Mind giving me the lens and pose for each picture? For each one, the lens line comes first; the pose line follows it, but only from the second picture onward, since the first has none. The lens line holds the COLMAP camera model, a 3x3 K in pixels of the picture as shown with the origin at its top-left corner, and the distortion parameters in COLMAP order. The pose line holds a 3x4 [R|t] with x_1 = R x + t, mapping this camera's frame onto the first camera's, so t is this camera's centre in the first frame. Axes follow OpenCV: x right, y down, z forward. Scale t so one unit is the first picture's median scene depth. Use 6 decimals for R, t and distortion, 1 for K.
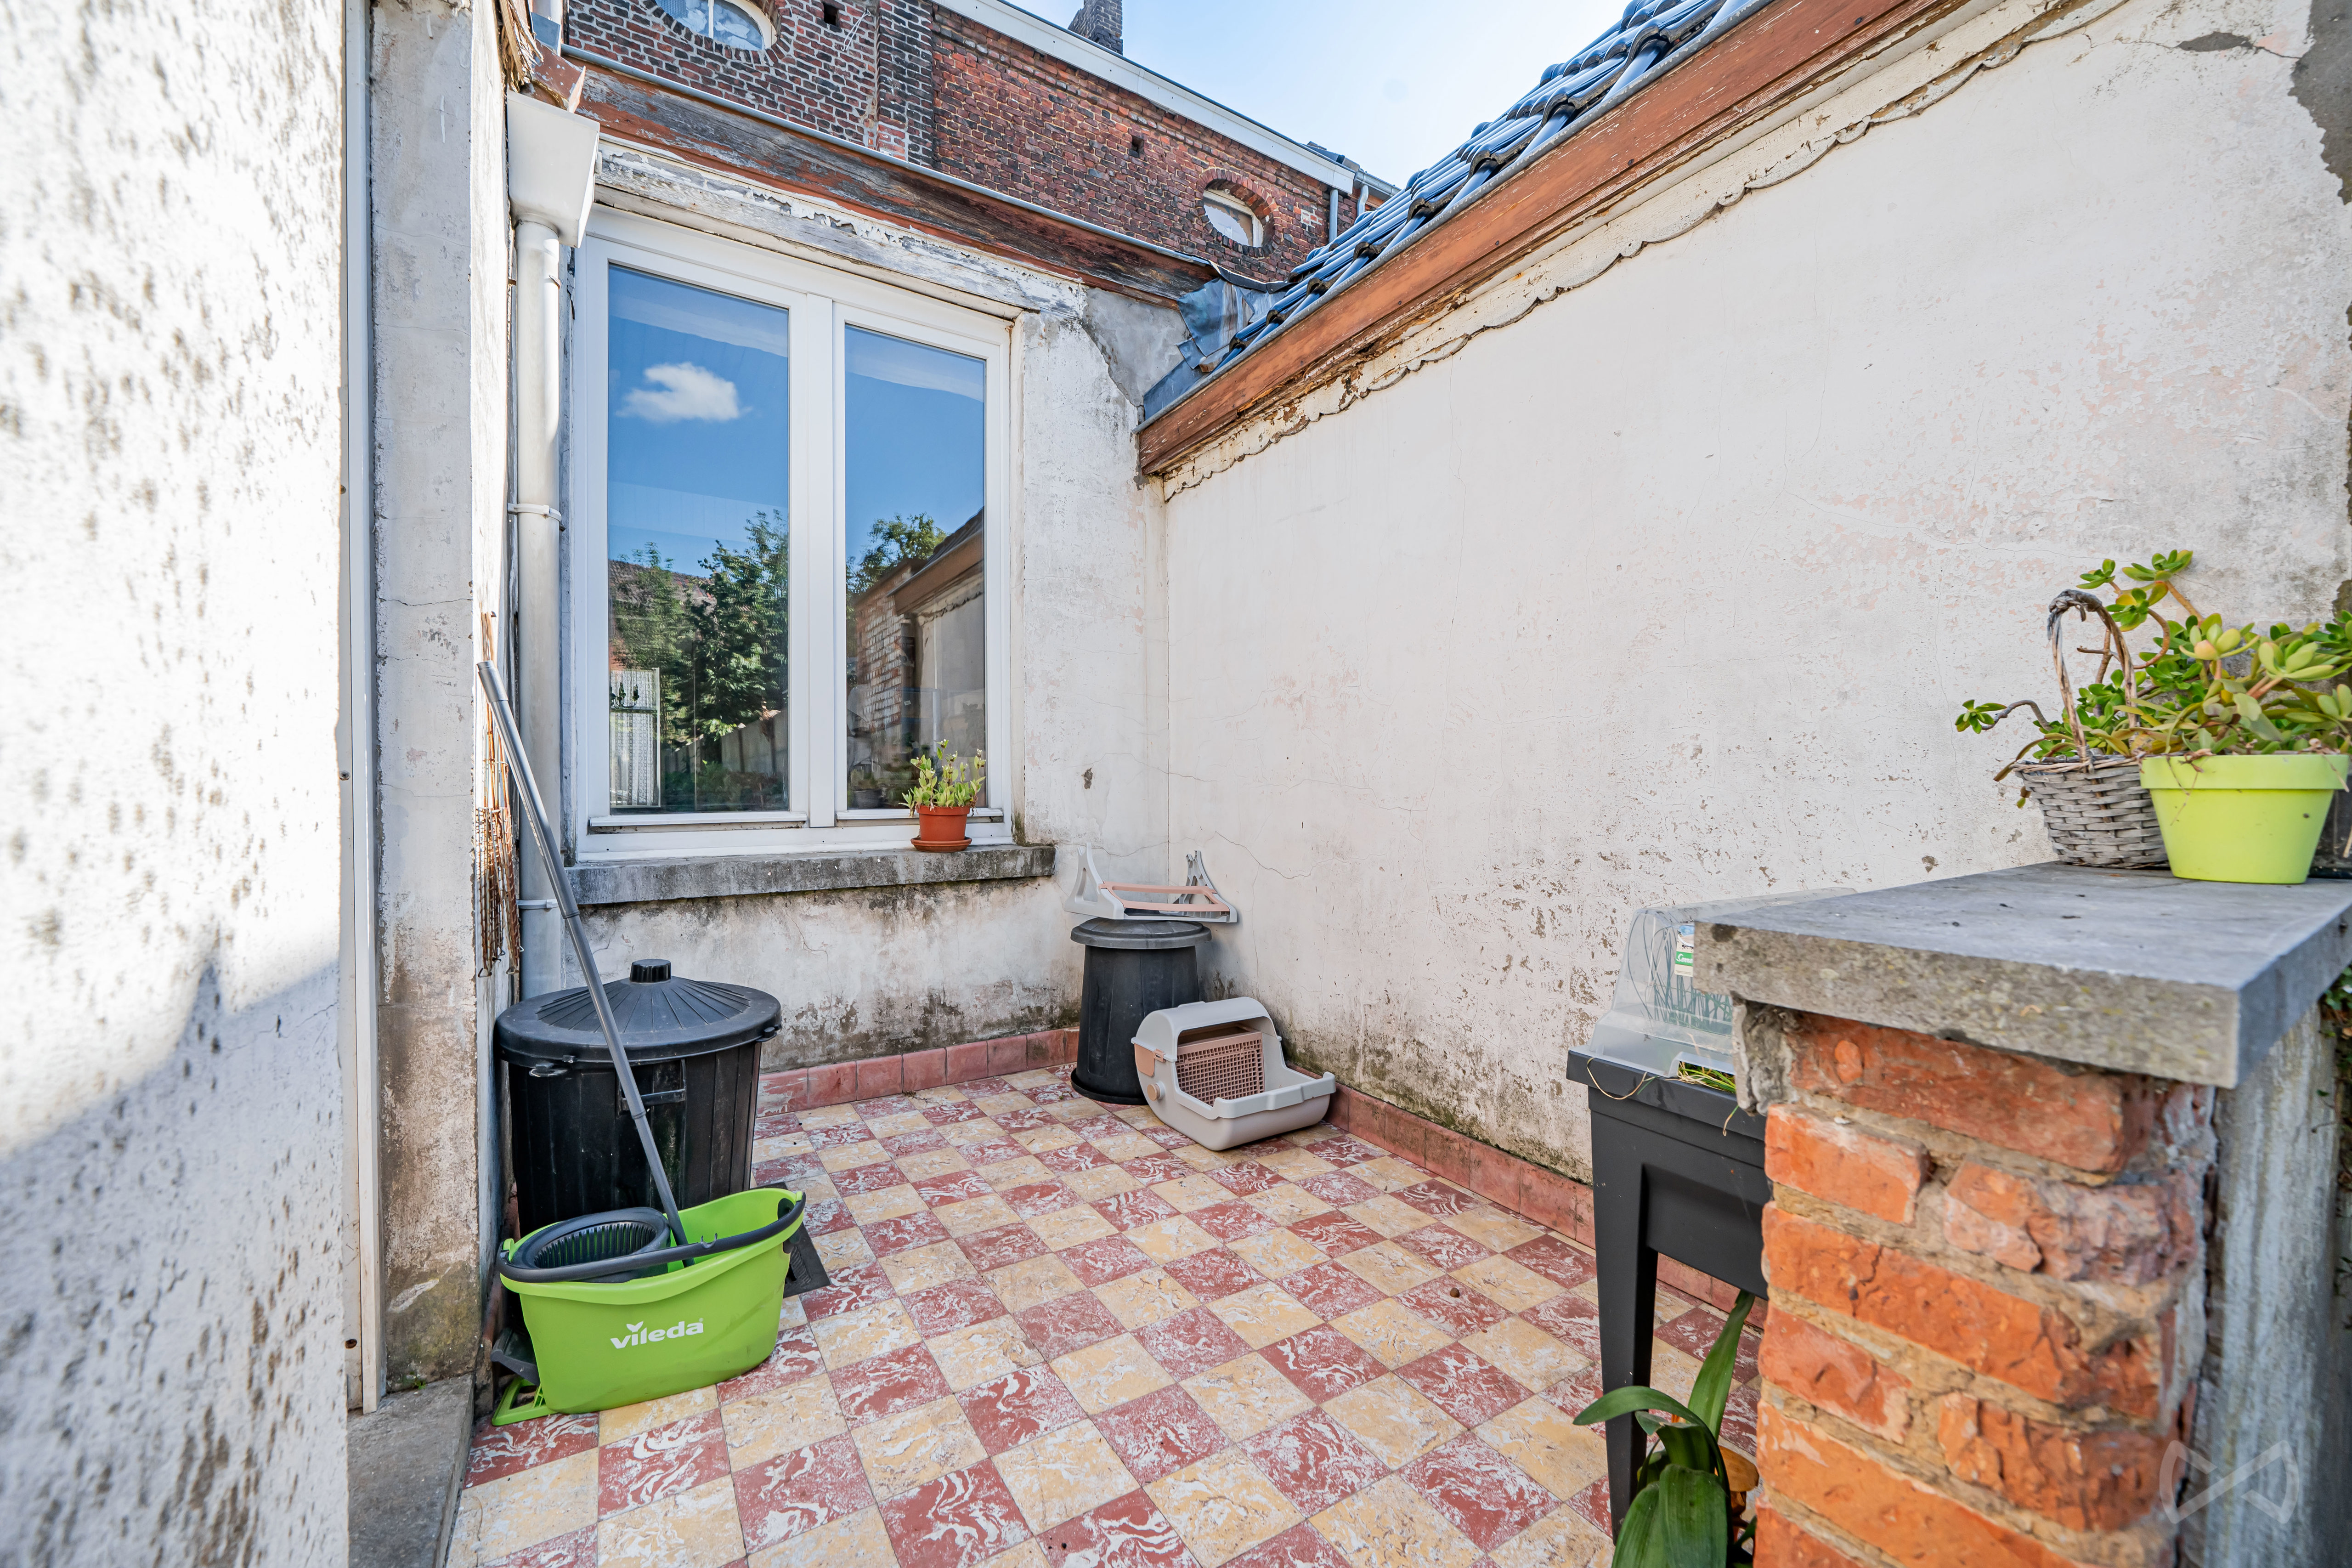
lens RADIAL K [[906.0, 0, 1175.4], [0, 906.0, 791.9], [0, 0, 1]] dist [-0.004226, 0.000003]
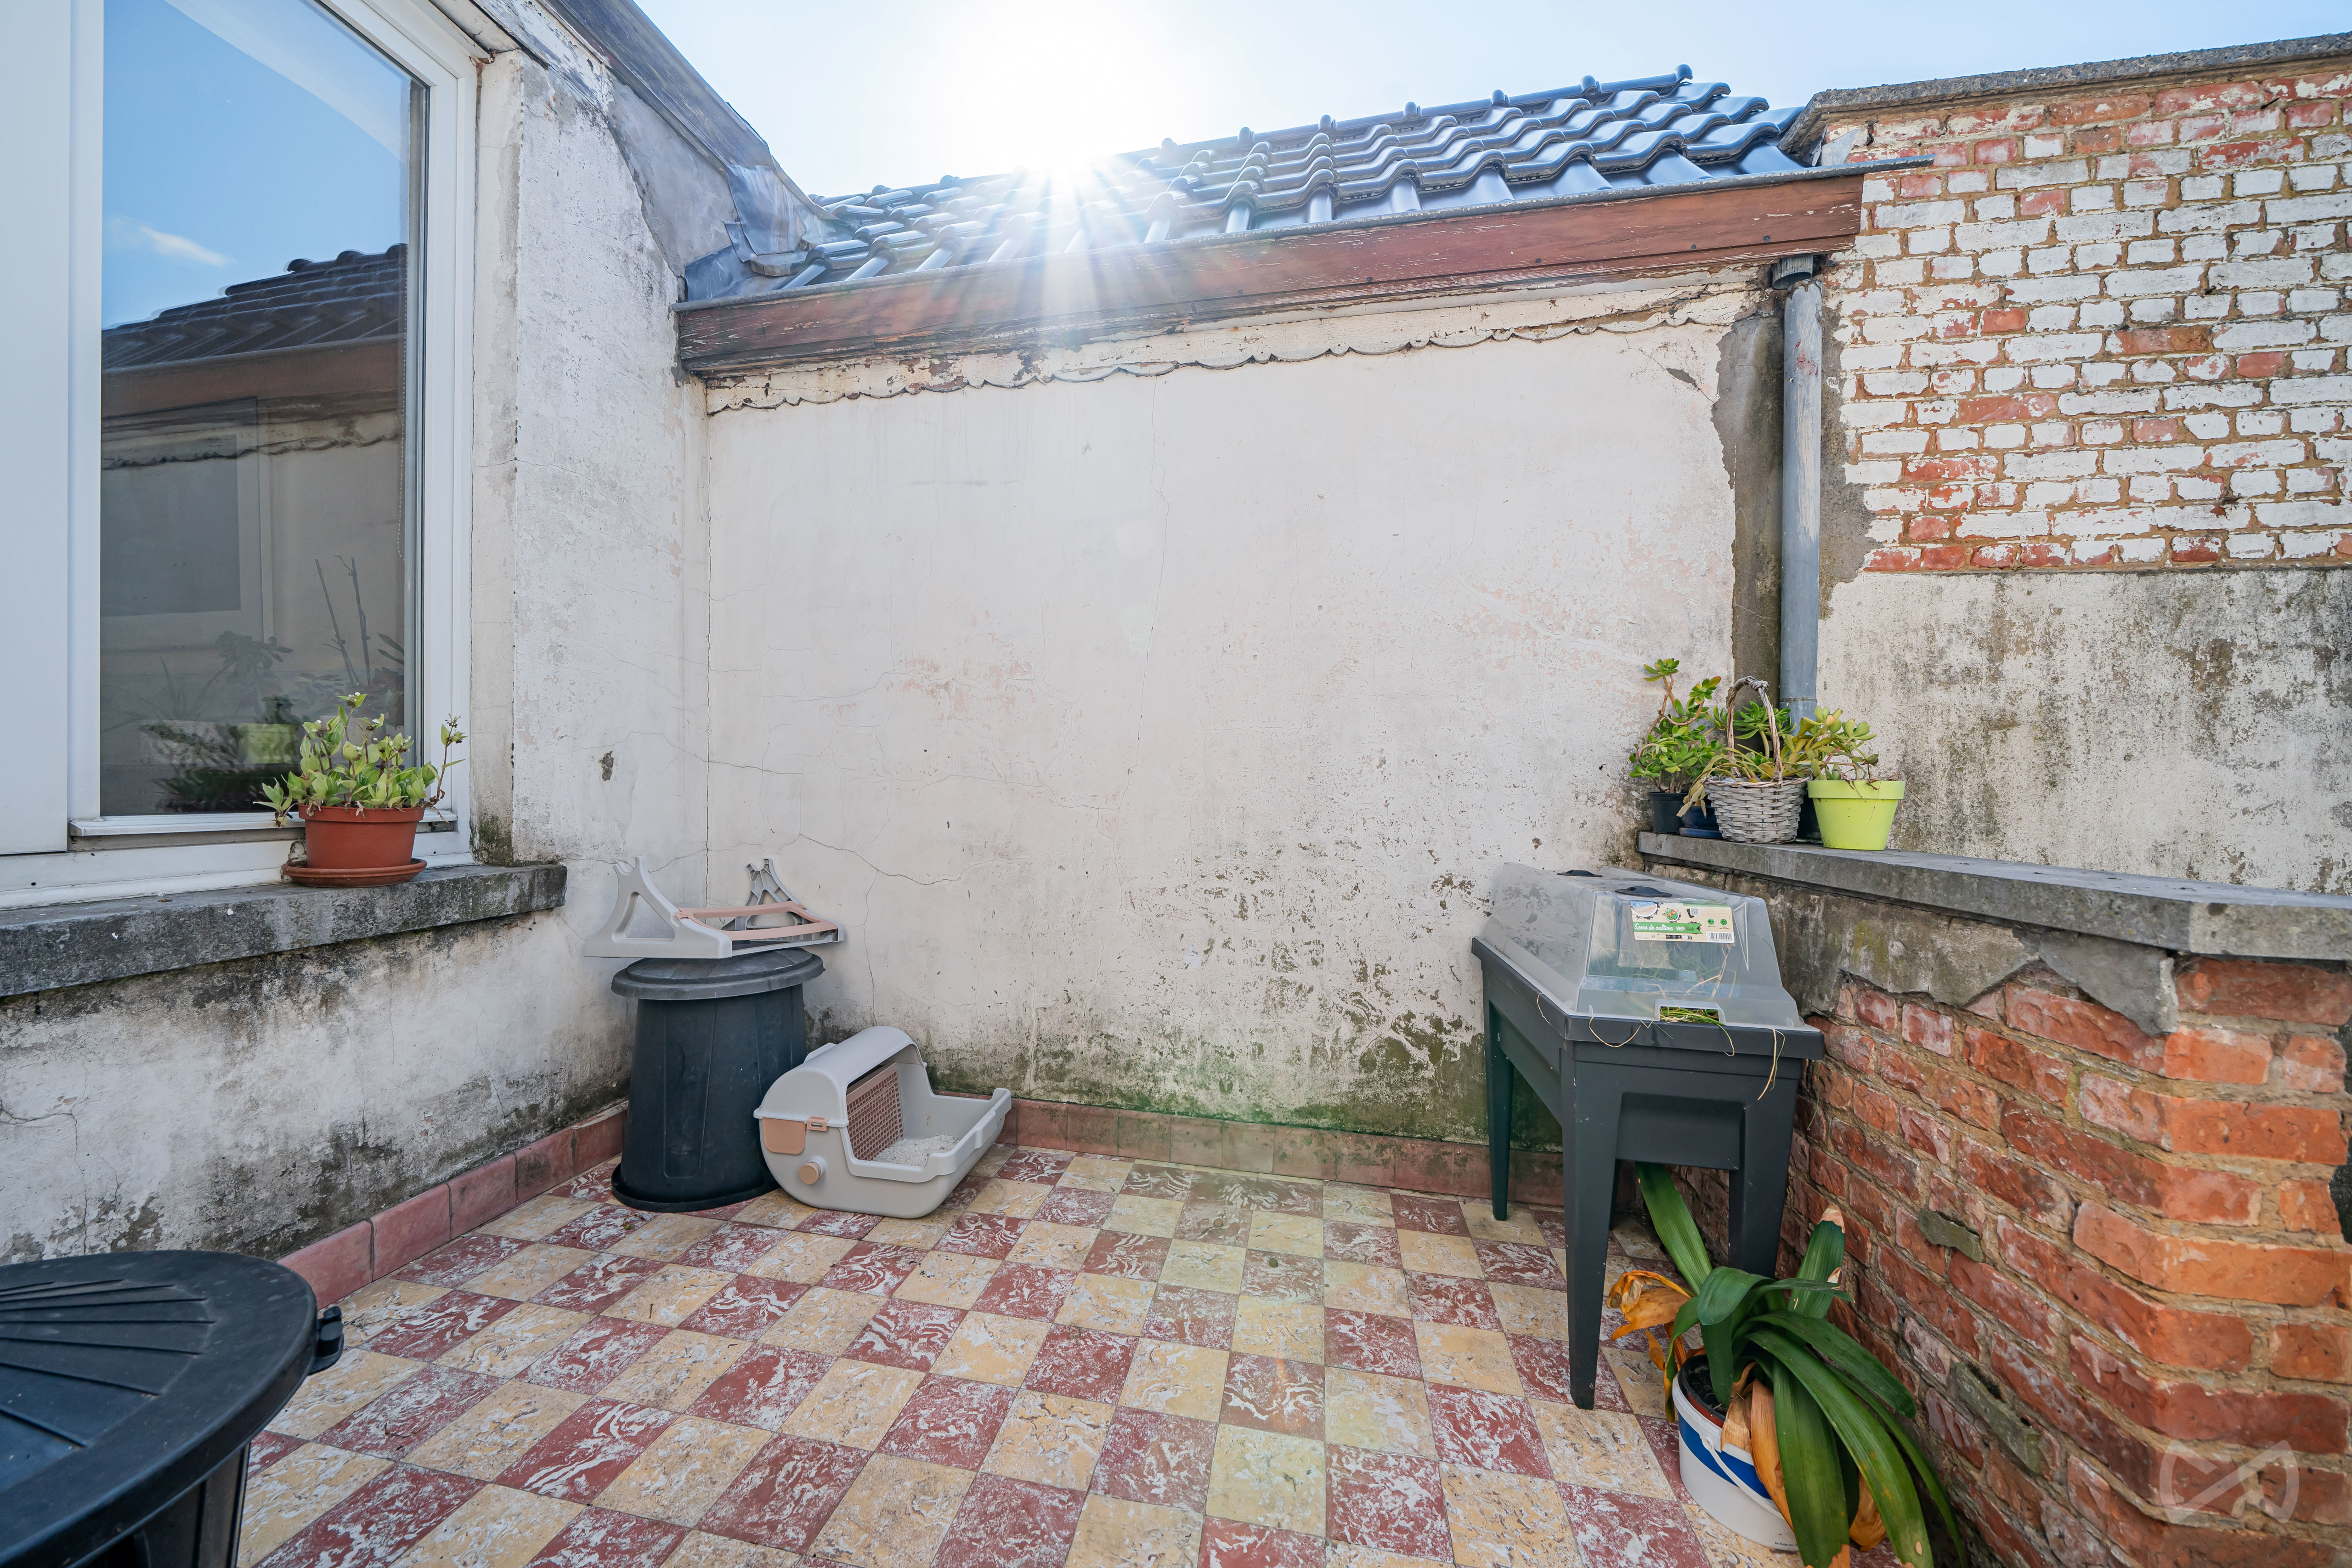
lens RADIAL K [[795.8, 0, 1167.1], [0, 795.8, 791.2], [0, 0, 1]] dist [-0.006066, 0.000033]
pose [[0.679689, 0.005885, 0.733477, -0.313670], [-0.011708, 0.999927, 0.002826, -0.002132], [-0.733407, -0.010509, 0.679708, 0.310888]]
